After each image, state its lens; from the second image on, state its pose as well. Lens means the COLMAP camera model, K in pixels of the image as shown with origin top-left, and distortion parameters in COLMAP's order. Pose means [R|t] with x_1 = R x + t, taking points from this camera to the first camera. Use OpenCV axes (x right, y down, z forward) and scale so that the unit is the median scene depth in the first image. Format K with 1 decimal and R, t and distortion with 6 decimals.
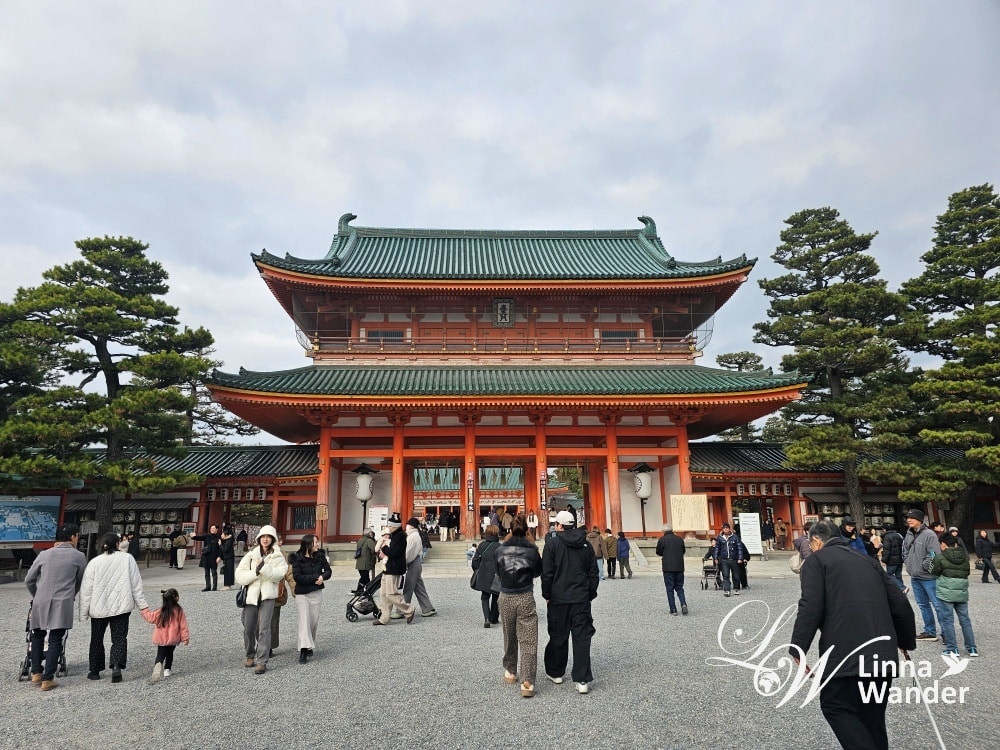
lens RADIAL K [[662.7, 0, 500.0], [0, 662.7, 375.0], [0, 0, 1]] dist [0.049084, -0.049790]
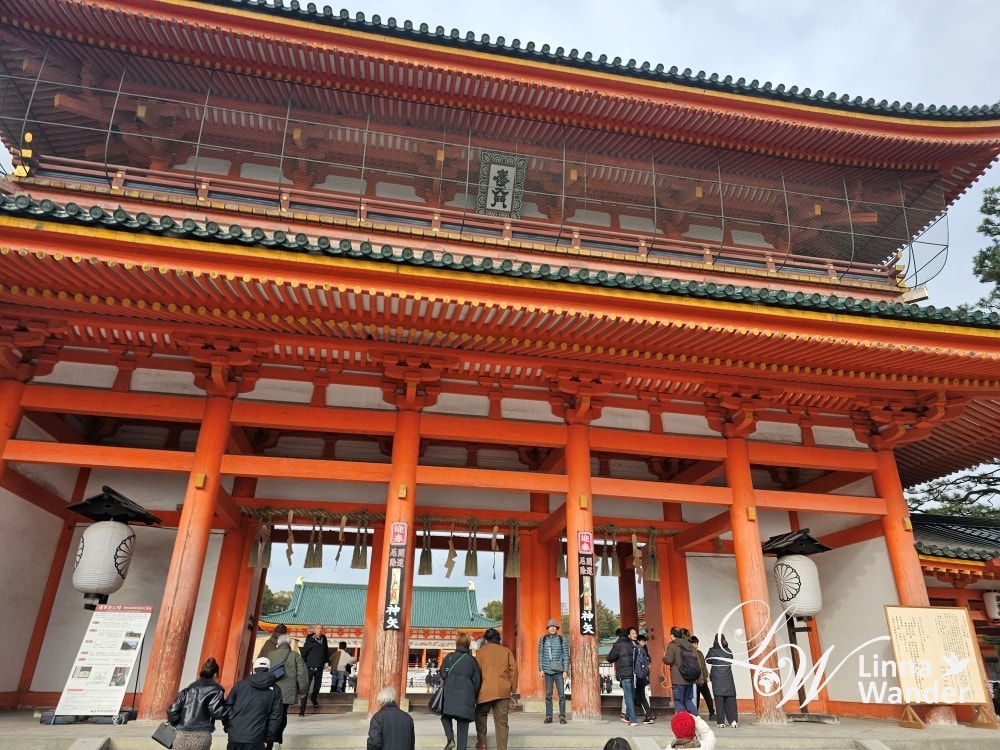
lens RADIAL K [[689.9, 0, 524.0], [0, 689.9, 374.6], [0, 0, 1]] dist [0.051987, -0.059934]
pose [[0.989386, 0.079328, 0.121749, -0.028490], [-0.055073, 0.980040, -0.191019, 0.131341], [-0.134472, 0.182286, 0.974007, 0.575853]]
